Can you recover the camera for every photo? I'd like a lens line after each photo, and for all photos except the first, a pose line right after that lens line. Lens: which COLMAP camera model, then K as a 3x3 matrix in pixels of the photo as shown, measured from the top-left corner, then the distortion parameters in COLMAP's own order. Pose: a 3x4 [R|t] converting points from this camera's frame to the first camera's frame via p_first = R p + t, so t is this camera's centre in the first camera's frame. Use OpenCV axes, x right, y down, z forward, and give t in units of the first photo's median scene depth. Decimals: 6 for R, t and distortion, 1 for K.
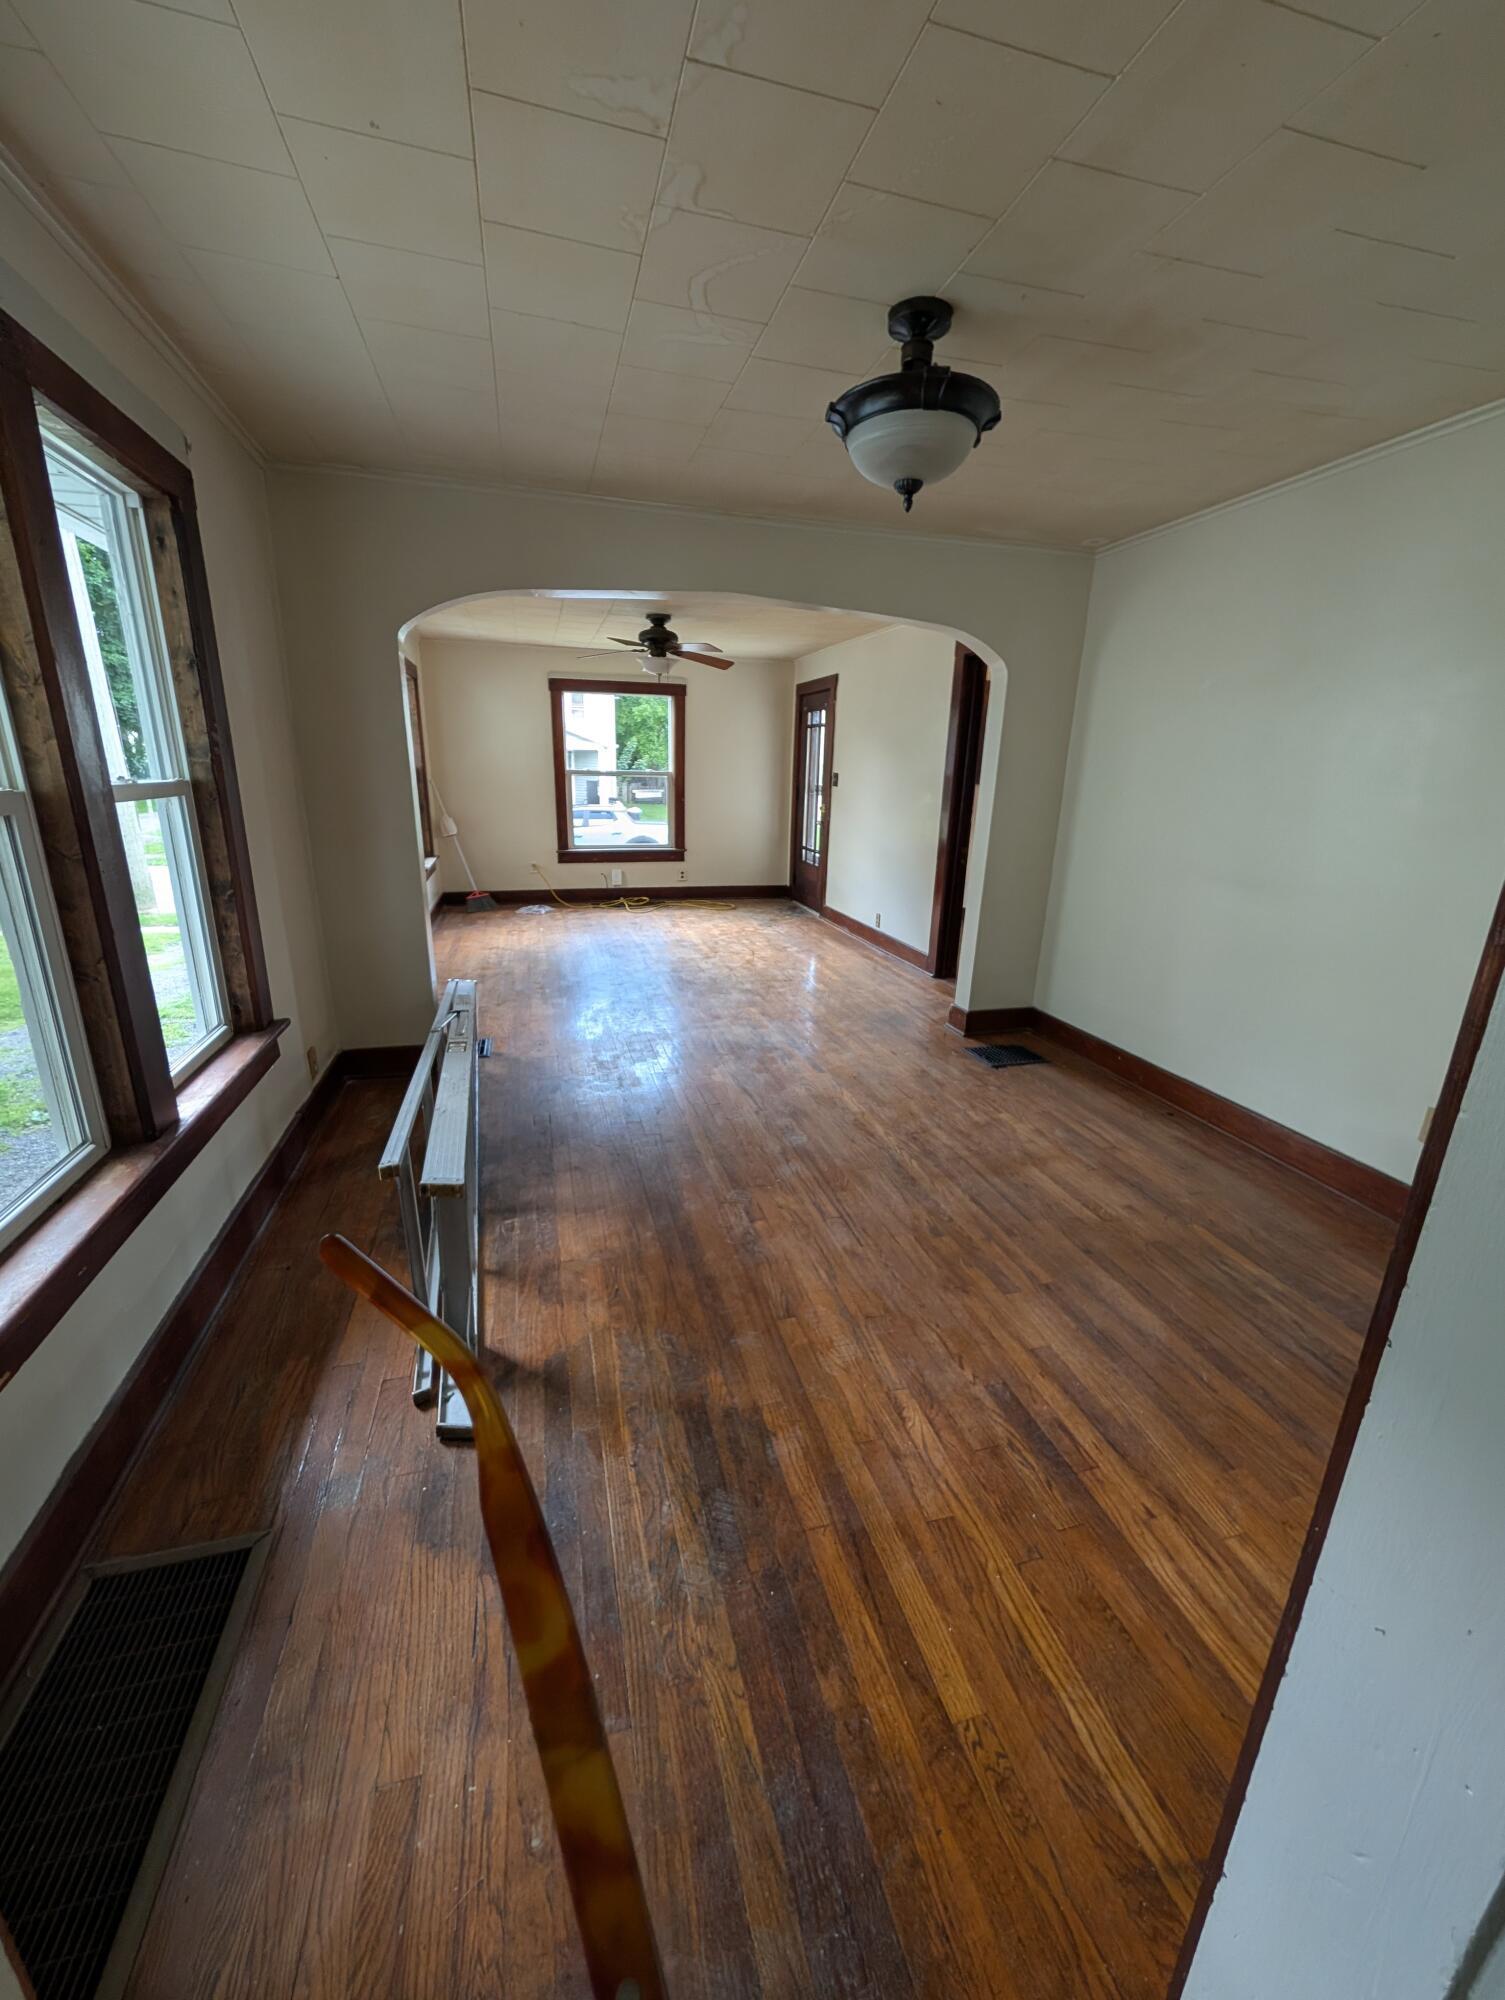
lens RADIAL K [[768.3, 0, 748.8], [0, 768.3, 998.4], [0, 0, 1]] dist [-0.001983, -0.000221]
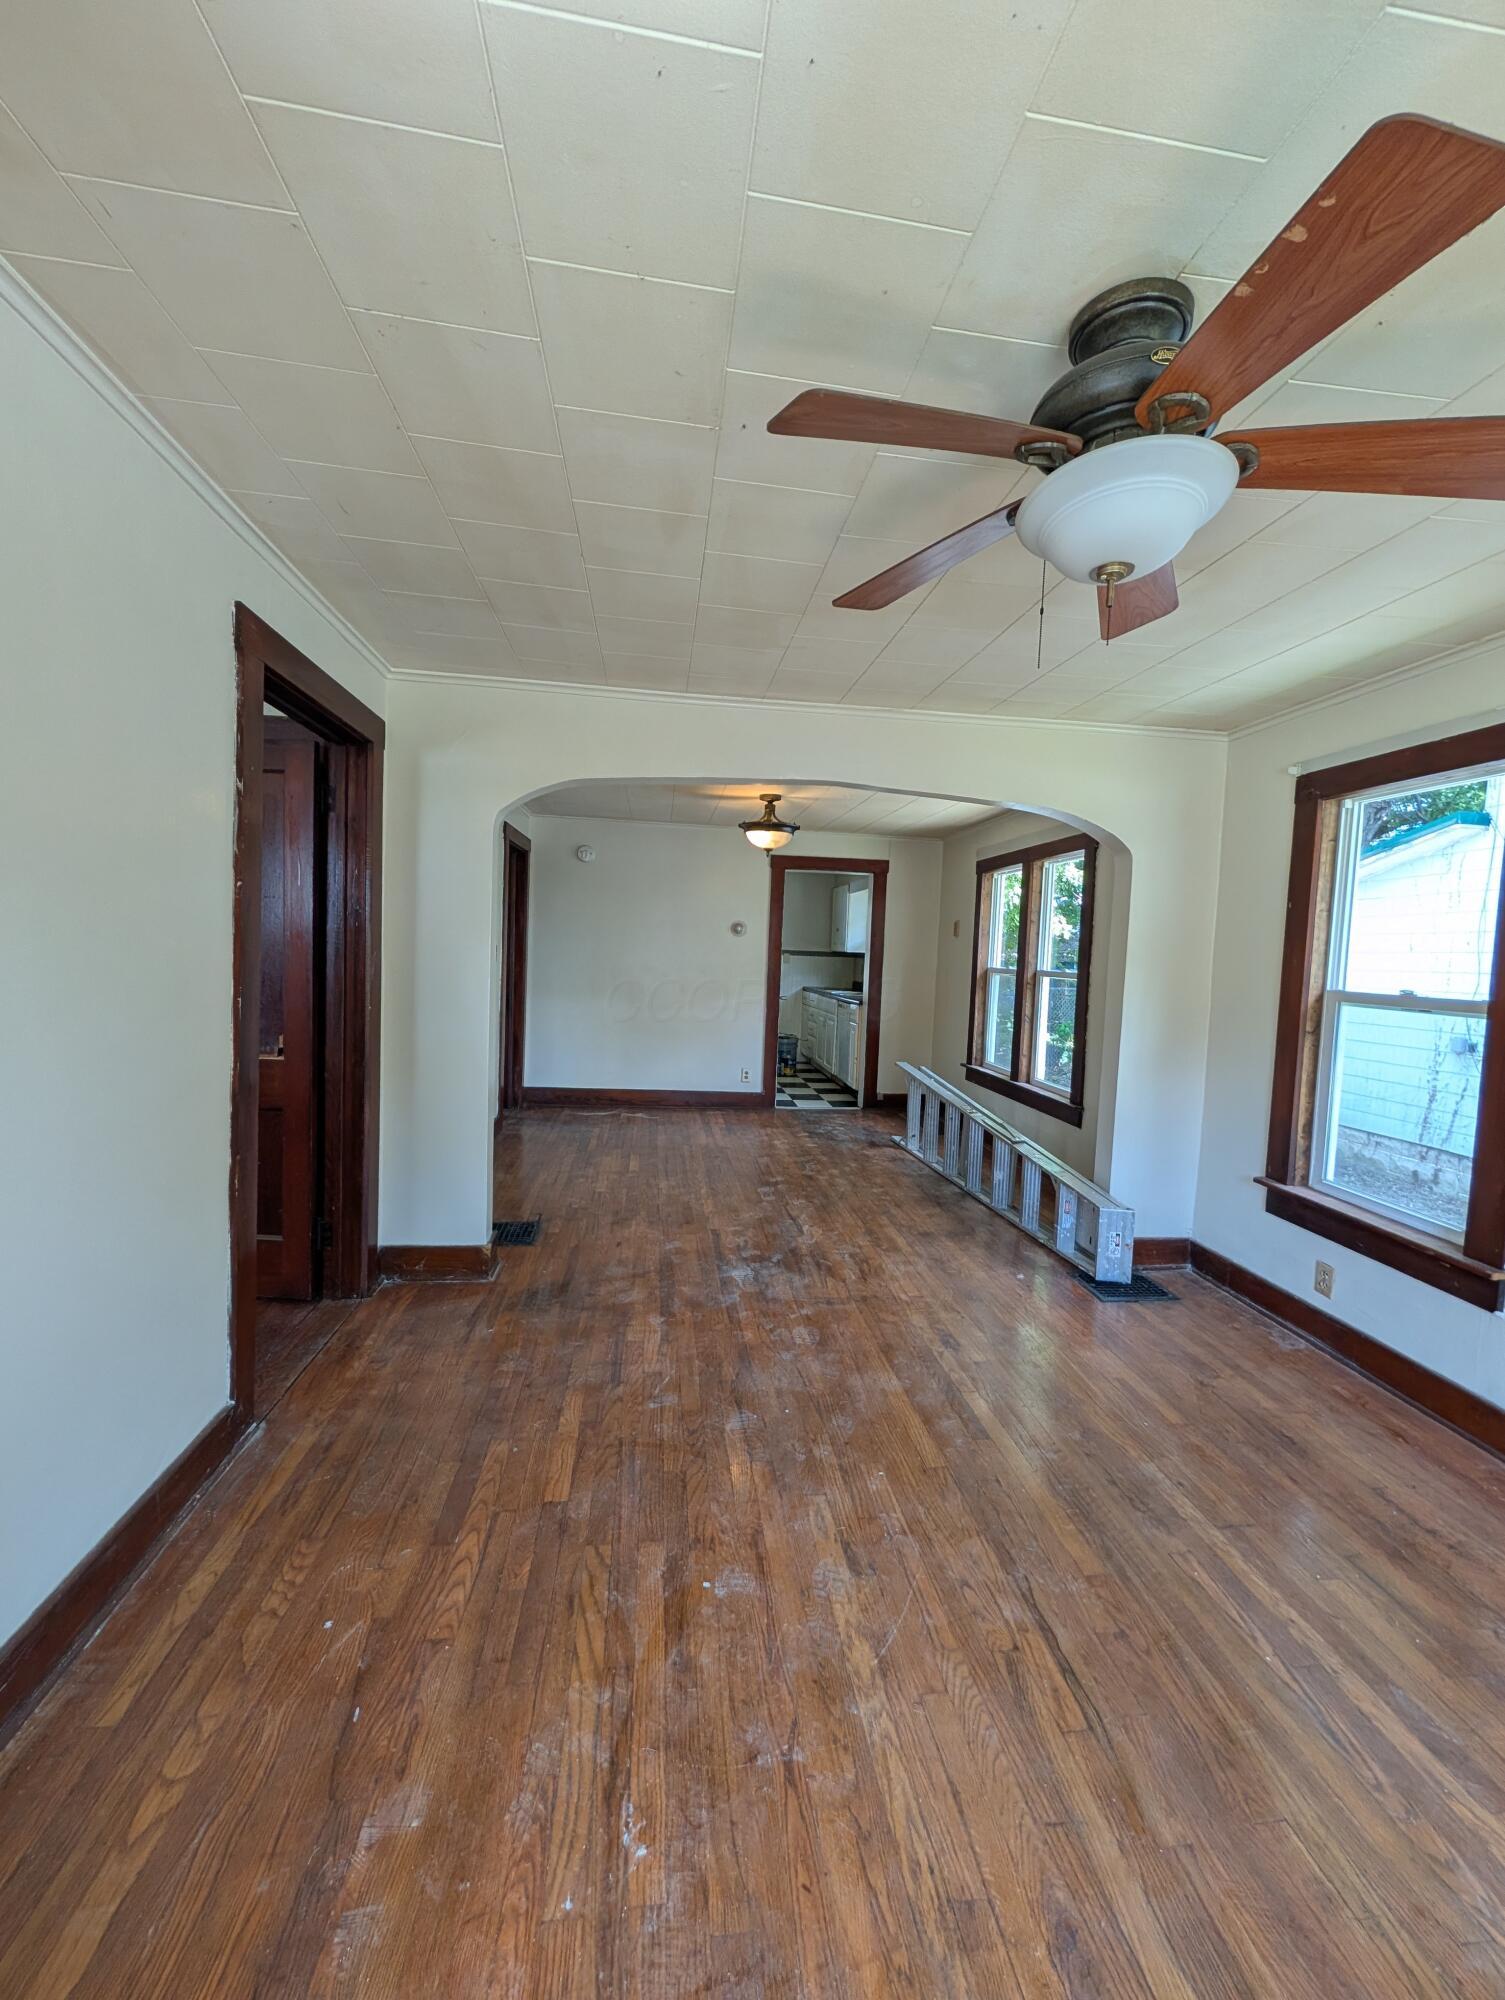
lens RADIAL K [[770.8, 0, 747.6], [0, 770.8, 995.7], [0, 0, 1]] dist [-0.001043, 0.000504]
pose [[-0.986595, -0.071369, 0.146758, -0.098863], [-0.016821, 0.938984, 0.343549, -0.692708], [-0.162322, 0.336475, -0.927597, 2.292243]]
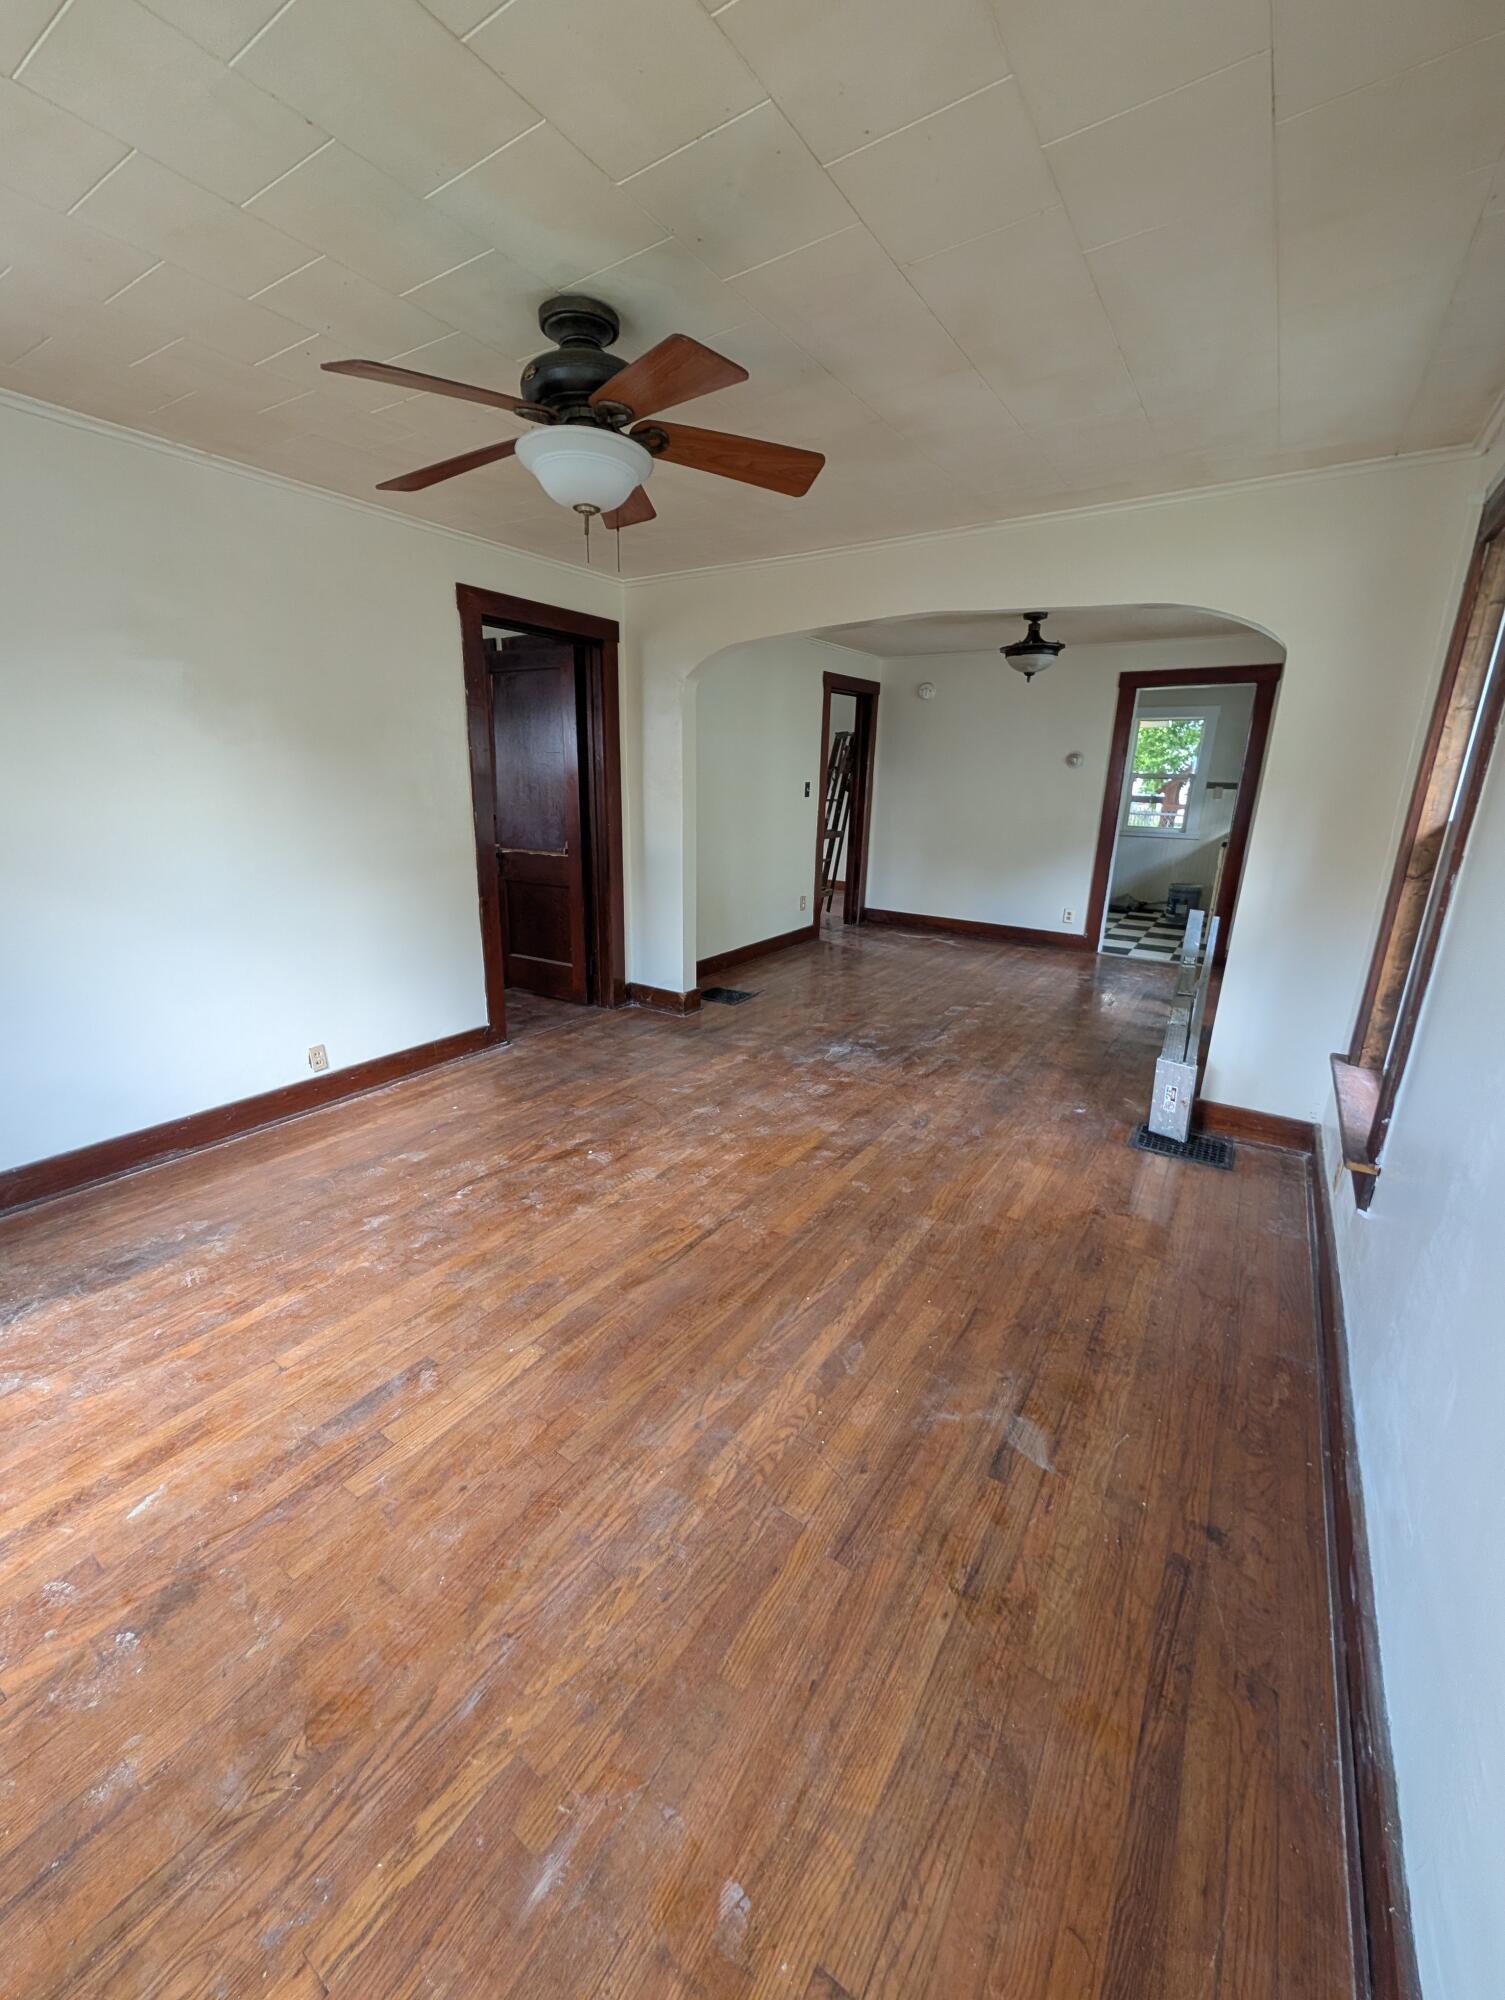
lens RADIAL K [[770.8, 0, 747.6], [0, 770.8, 995.7], [0, 0, 1]] dist [-0.001043, 0.000504]
pose [[-0.652646, -0.243735, 0.717388, -0.824455], [0.185669, 0.866524, 0.463317, -0.691880], [-0.734561, 0.435579, -0.520280, 2.196695]]
